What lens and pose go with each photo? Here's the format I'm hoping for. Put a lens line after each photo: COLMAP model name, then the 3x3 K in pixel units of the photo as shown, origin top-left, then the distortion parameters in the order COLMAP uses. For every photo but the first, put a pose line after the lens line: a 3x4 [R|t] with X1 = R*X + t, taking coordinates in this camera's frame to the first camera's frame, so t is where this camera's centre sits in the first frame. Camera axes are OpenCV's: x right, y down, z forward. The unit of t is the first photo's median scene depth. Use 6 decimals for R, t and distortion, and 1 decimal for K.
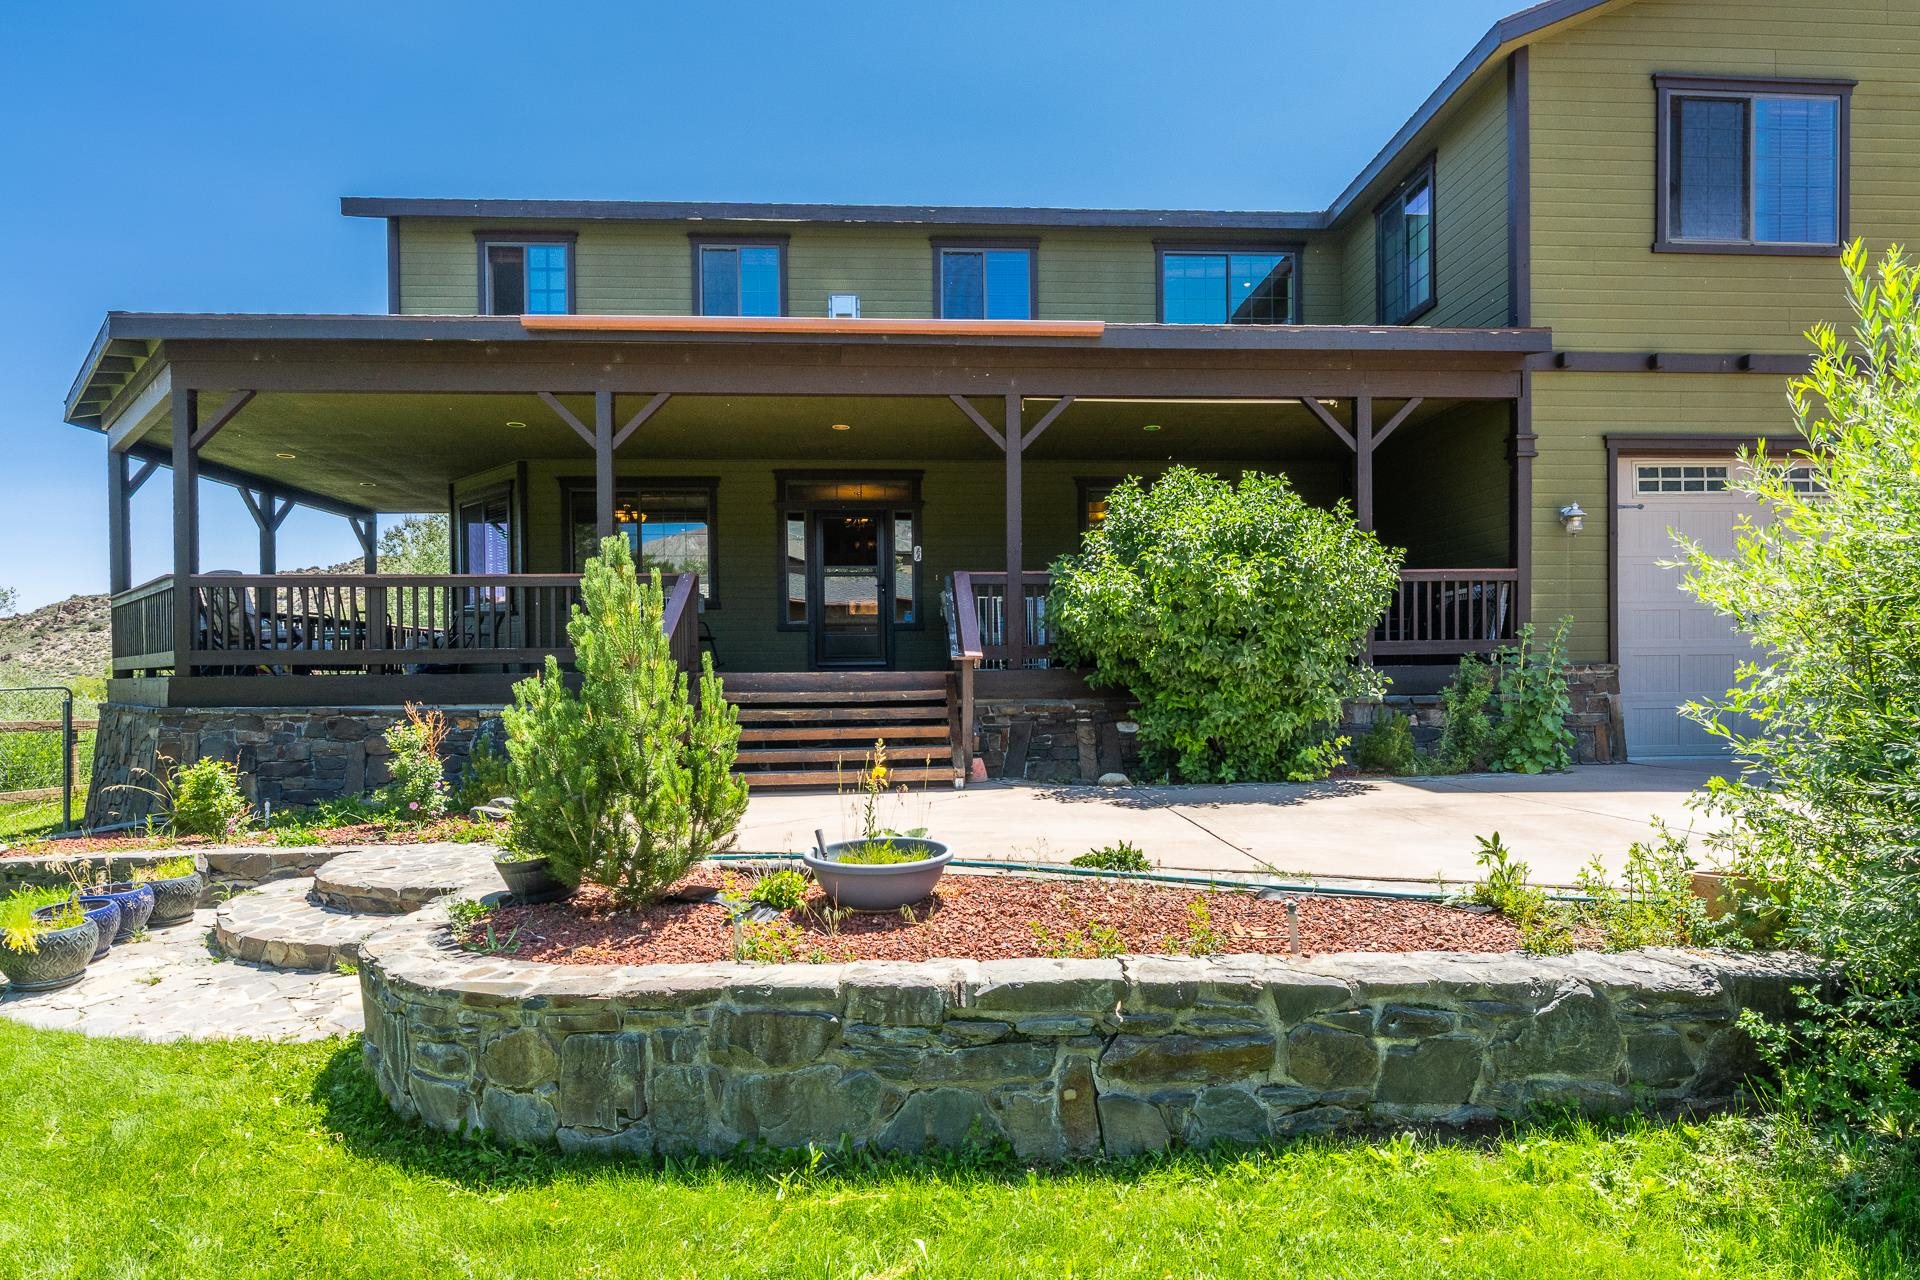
lens RADIAL K [[1008.0, 0, 949.7], [0, 1008.0, 692.7], [0, 0, 1]] dist [-0.000009, 0.001002]
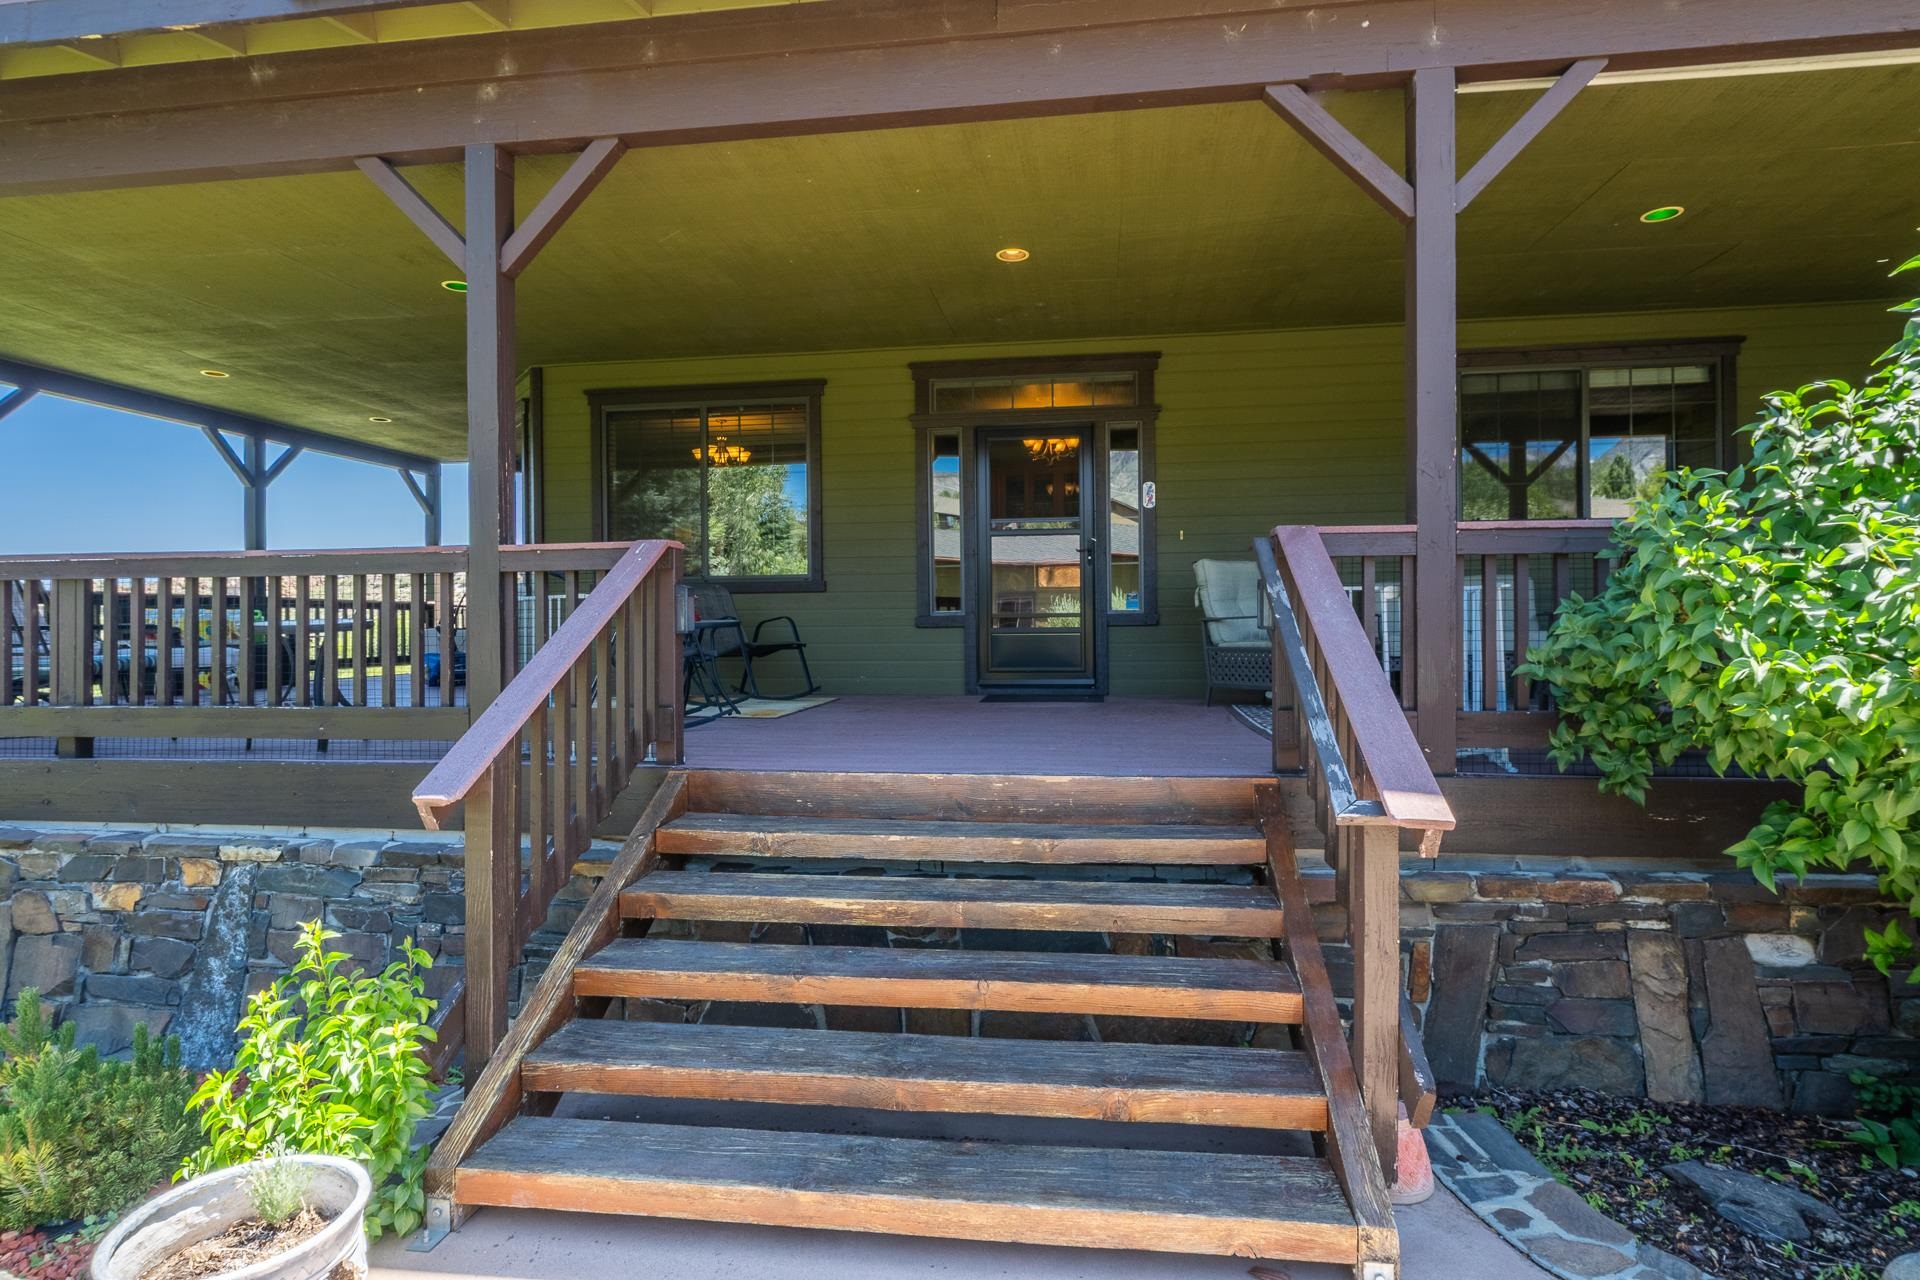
lens RADIAL K [[1008.0, 0, 953.2], [0, 1008.0, 650.4], [0, 0, 1]] dist [-0.000009, 0.001002]
pose [[0.981205, 0.004135, -0.192922, -0.042428], [-0.003296, 0.999984, 0.004667, -0.070014], [0.192938, -0.003943, 0.981203, 0.563117]]
